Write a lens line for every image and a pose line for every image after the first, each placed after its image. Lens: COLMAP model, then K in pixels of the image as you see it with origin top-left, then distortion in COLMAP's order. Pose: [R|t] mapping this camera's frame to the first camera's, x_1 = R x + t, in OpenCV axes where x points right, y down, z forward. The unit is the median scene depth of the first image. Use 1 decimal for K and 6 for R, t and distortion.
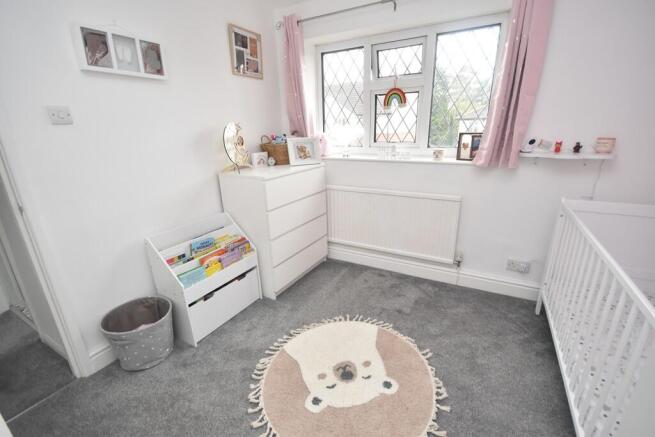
lens RADIAL K [[289.9, 0, 326.6], [0, 289.9, 221.1], [0, 0, 1]] dist [0.012941, -0.010548]
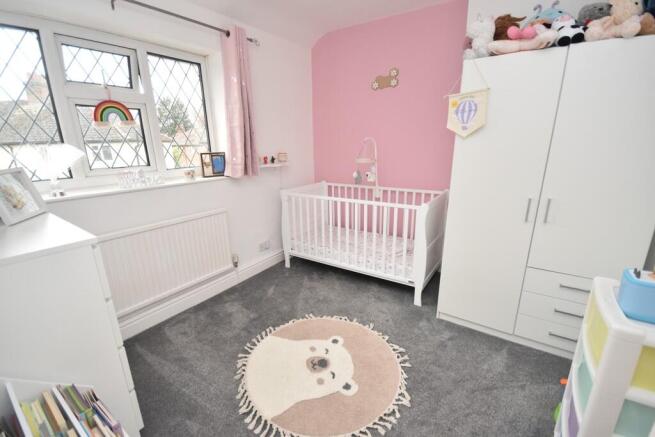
lens RADIAL K [[289.9, 0, 326.6], [0, 289.9, 221.1], [0, 0, 1]] dist [0.012941, -0.010548]
pose [[0.089301, -0.242073, 0.966140, -0.619420], [0.322947, 0.924647, 0.201827, -0.136967], [-0.942195, 0.293988, 0.160748, 0.459616]]
